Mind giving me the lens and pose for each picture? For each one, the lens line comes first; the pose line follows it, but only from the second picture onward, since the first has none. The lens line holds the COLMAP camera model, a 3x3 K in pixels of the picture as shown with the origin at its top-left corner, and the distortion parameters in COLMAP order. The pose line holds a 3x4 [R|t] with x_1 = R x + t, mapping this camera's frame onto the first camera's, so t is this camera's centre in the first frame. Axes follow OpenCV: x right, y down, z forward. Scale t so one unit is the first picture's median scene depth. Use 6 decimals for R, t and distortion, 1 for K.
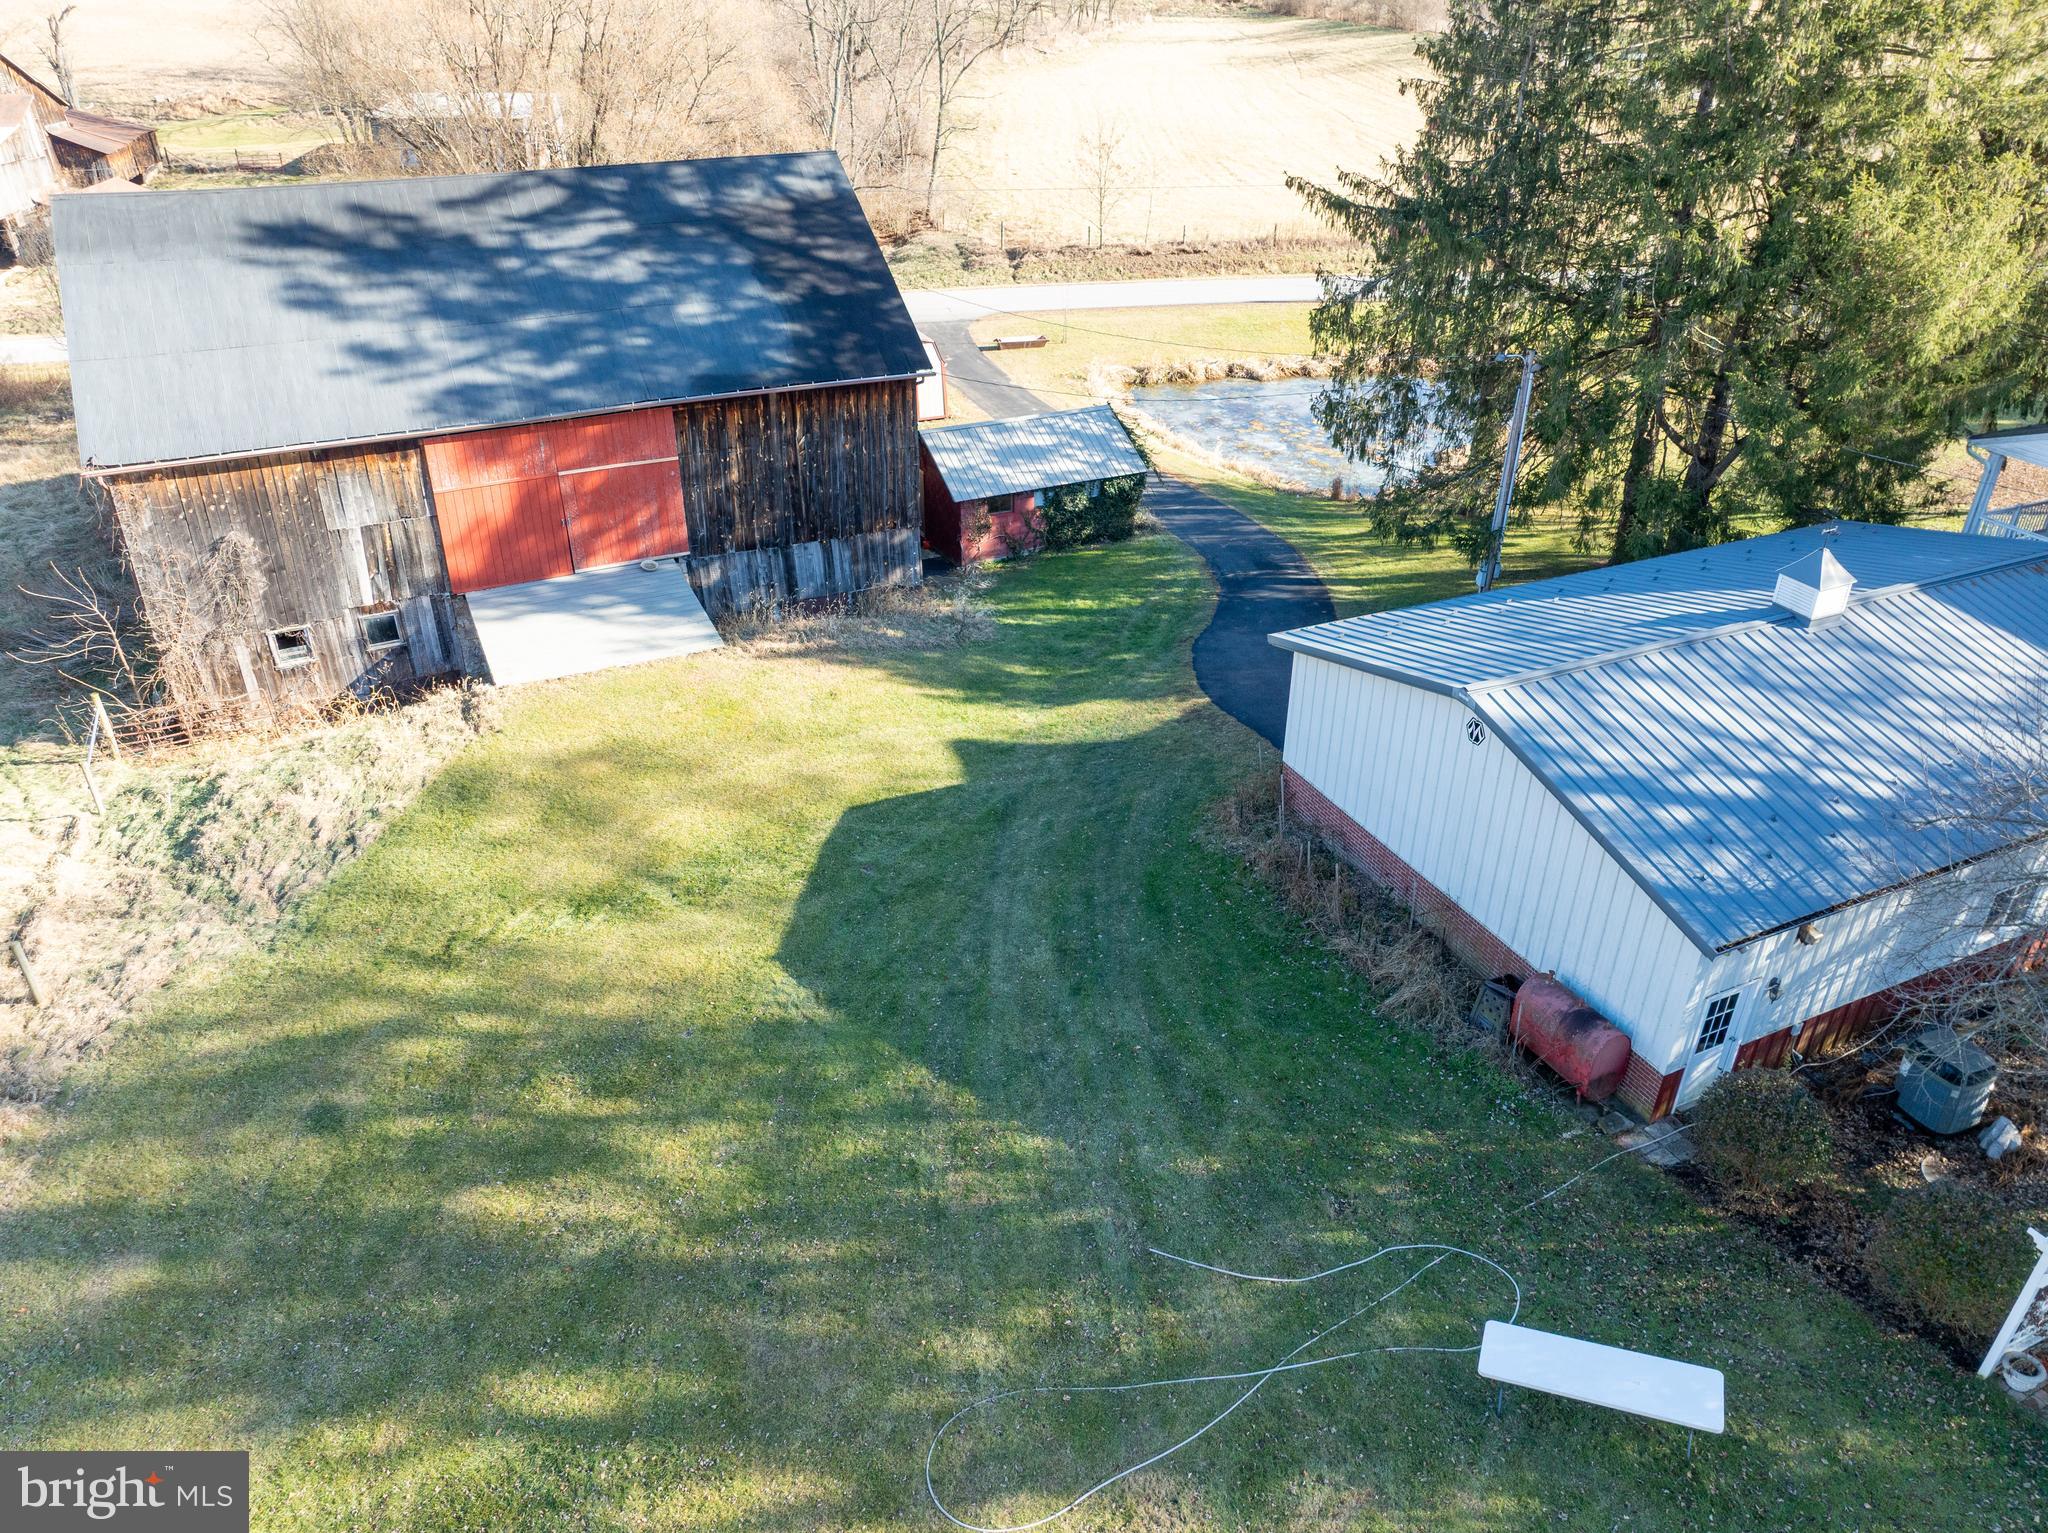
lens RADIAL K [[1442.3, 0, 1025.9], [0, 1442.3, 775.4], [0, 0, 1]] dist [-0.047447, 0.015547]
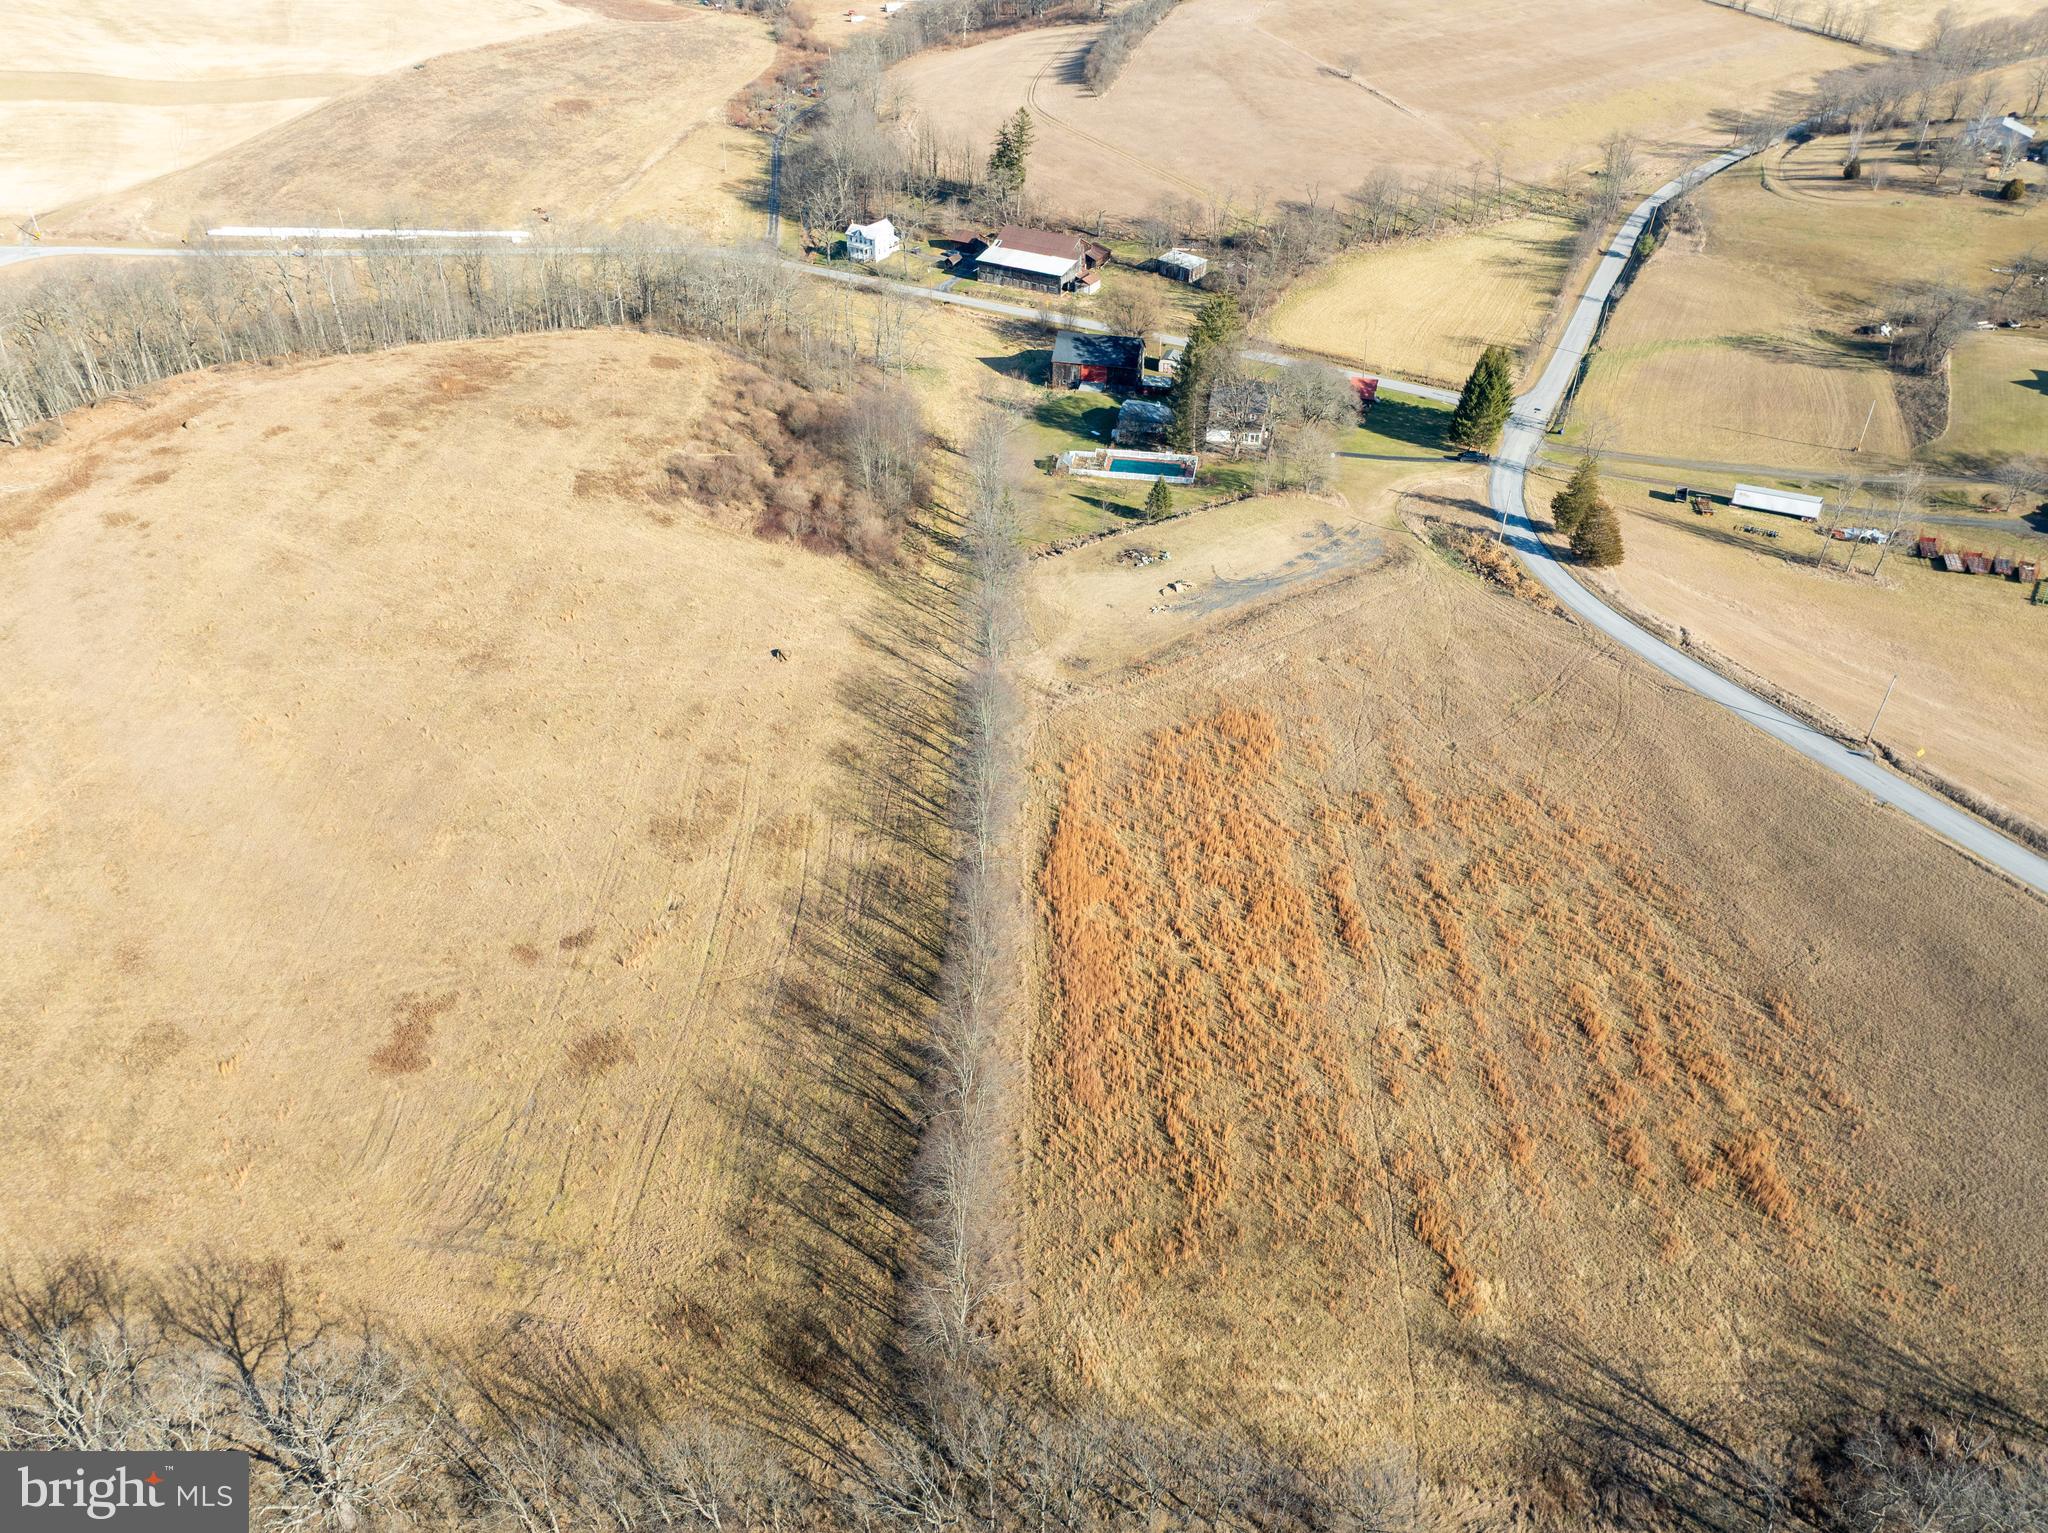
lens RADIAL K [[1442.3, 0, 1025.7], [0, 1442.3, 766.8], [0, 0, 1]] dist [-0.047447, 0.015547]
pose [[0.780934, 0.365710, -0.506358, 5.065252], [-0.315422, 0.930612, 0.185659, 0.597923], [0.539121, 0.014729, 0.842100, -7.158456]]
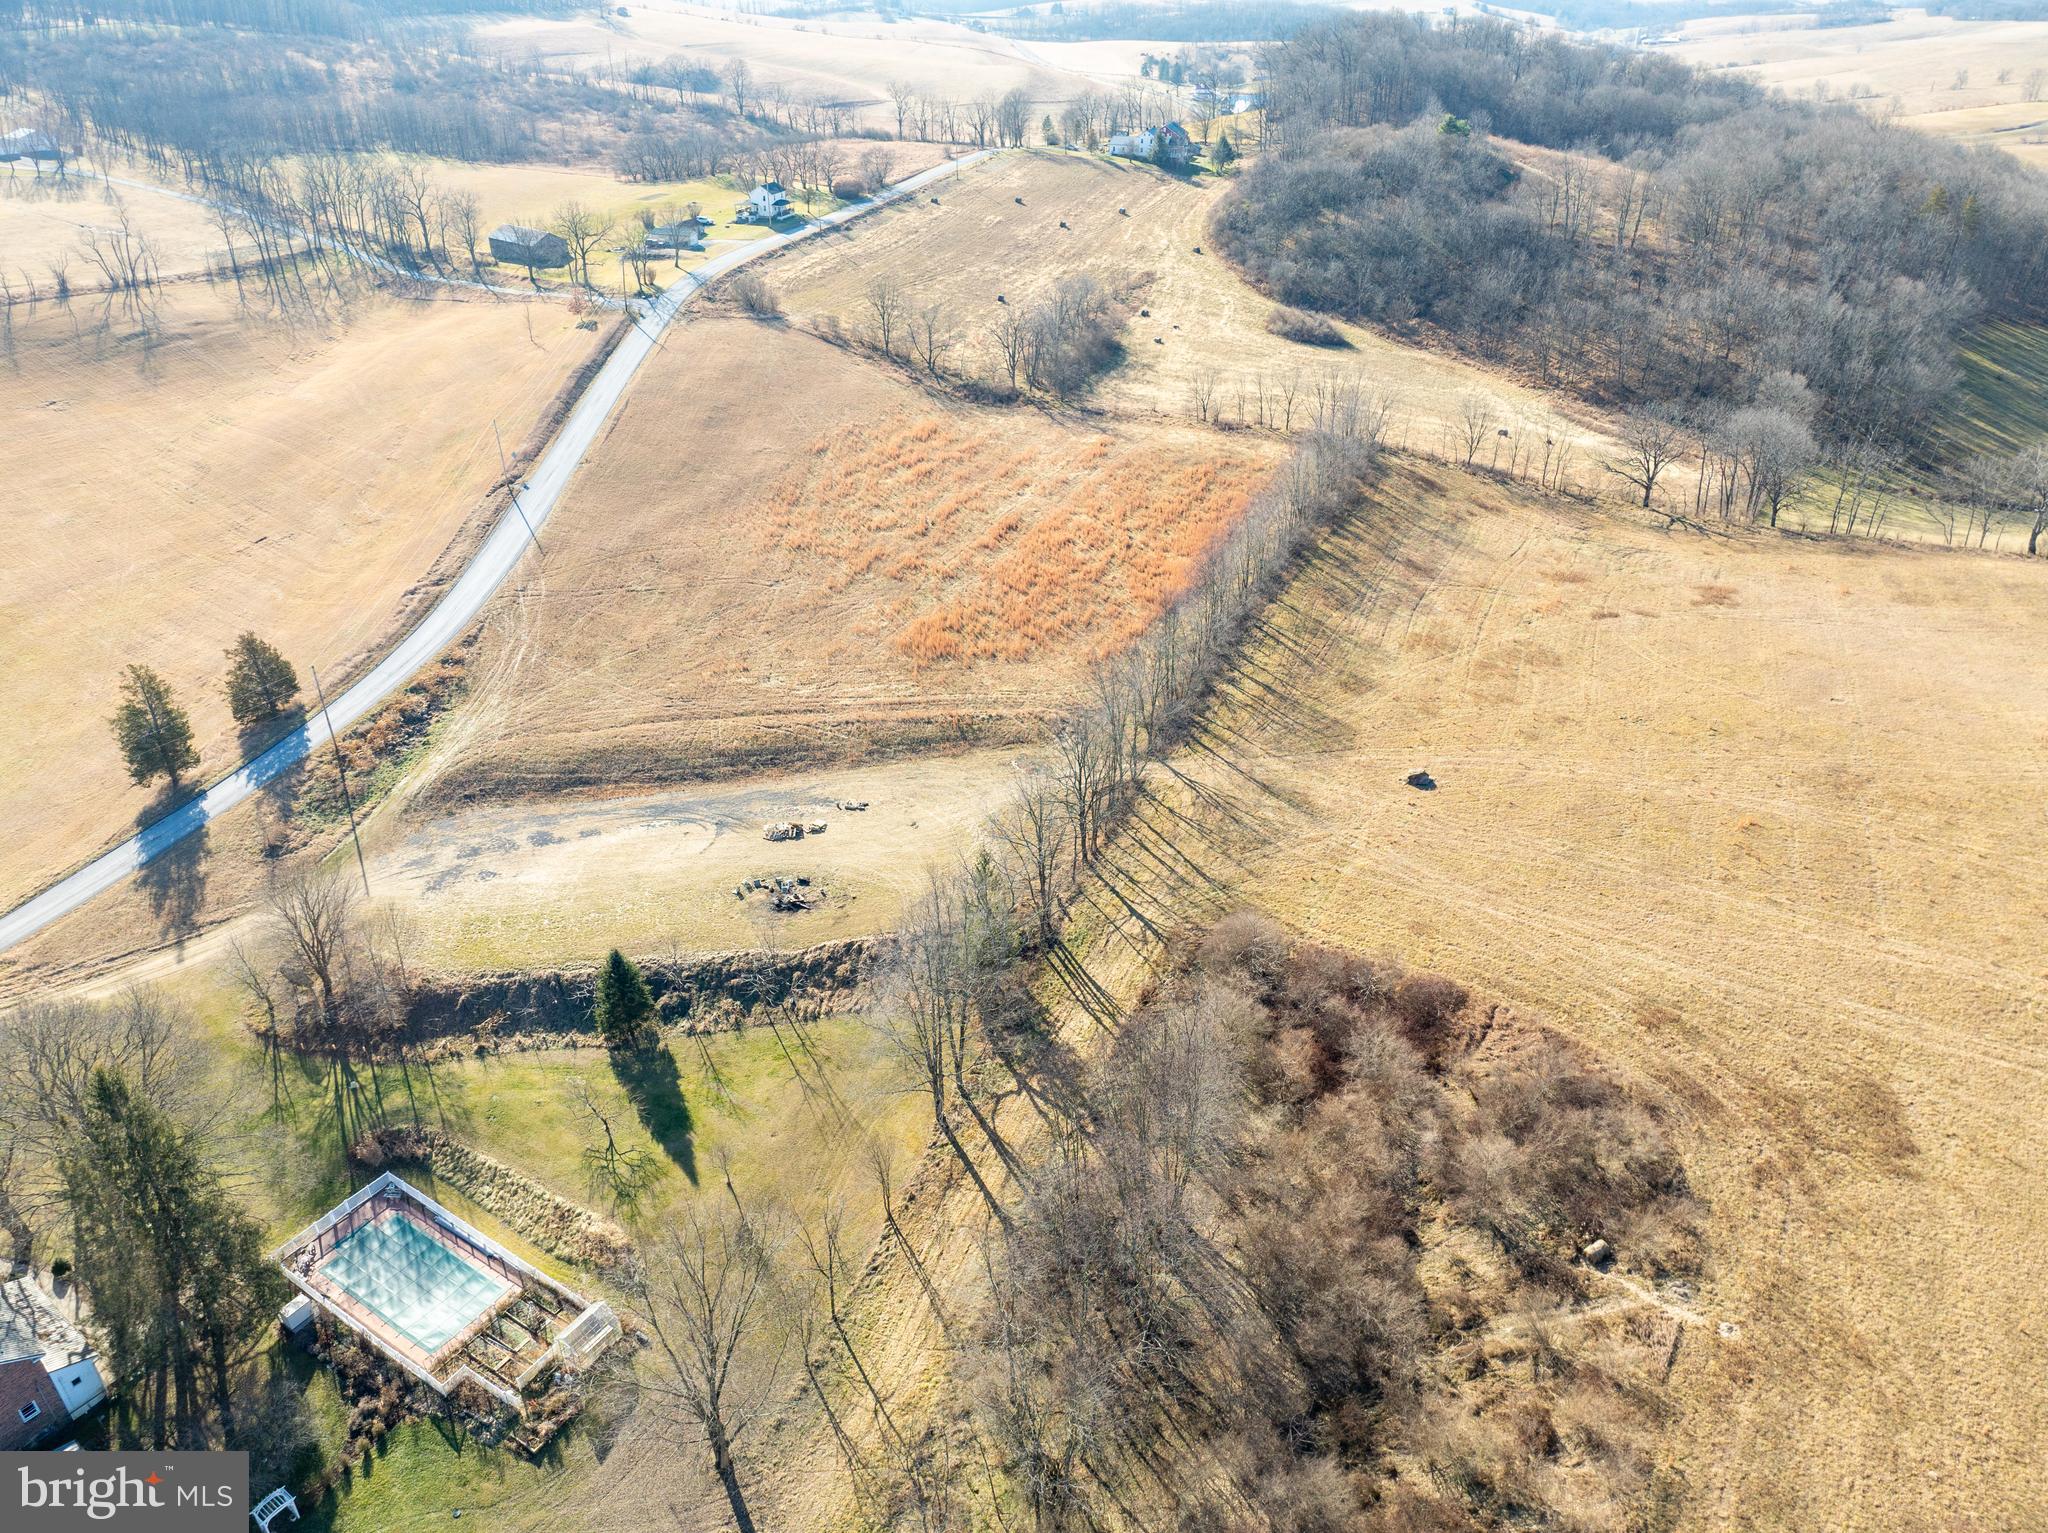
lens RADIAL K [[1442.3, 0, 1025.1], [0, 1442.3, 769.4], [0, 0, 1]] dist [-0.047447, 0.015547]
pose [[-0.477832, -0.444059, 0.757950, -1.723404], [0.441148, 0.624834, 0.644182, -1.797383], [-0.759648, 0.642179, -0.102670, -1.262473]]
